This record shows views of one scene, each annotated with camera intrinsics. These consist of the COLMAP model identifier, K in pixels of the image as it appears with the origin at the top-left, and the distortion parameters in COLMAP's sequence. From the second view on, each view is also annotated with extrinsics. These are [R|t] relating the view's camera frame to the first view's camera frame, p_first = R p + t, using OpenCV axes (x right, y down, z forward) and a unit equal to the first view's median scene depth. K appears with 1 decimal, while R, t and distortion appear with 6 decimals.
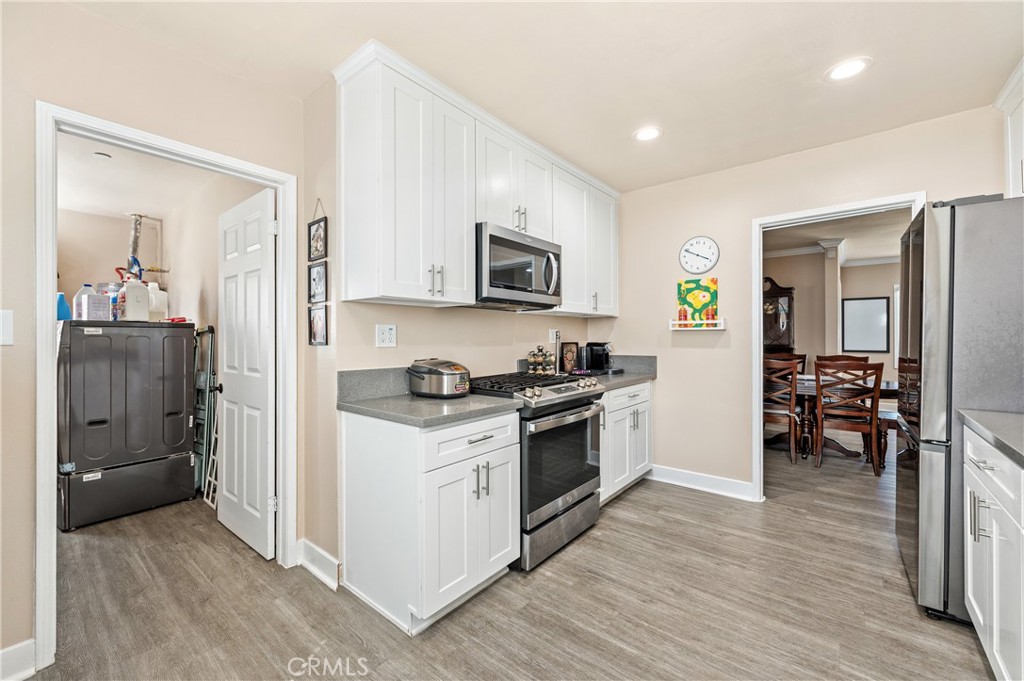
lens RADIAL K [[399.4, 0, 512.0], [0, 399.4, 340.5], [0, 0, 1]] dist [-0.001129, -0.000045]
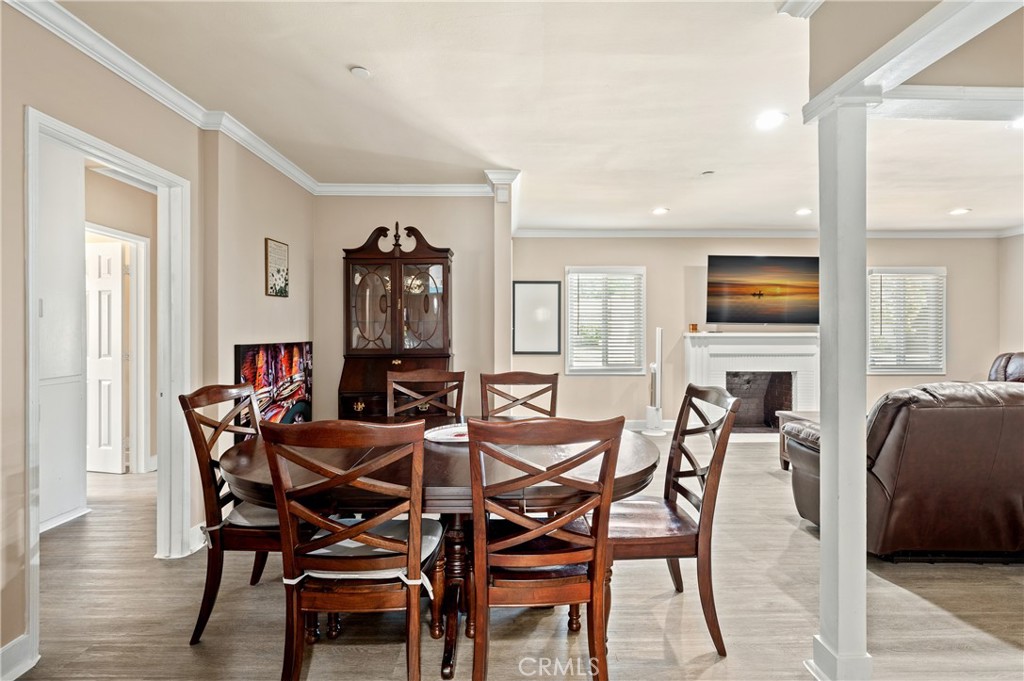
lens RADIAL K [[460.0, 0, 512.7], [0, 460.0, 333.4], [0, 0, 1]] dist [-0.000459, 0.000345]
pose [[0.762487, -0.001348, 0.647002, 0.339180], [0.000945, 0.999999, 0.000971, -0.012057], [-0.647003, -0.000129, 0.762487, 0.429541]]
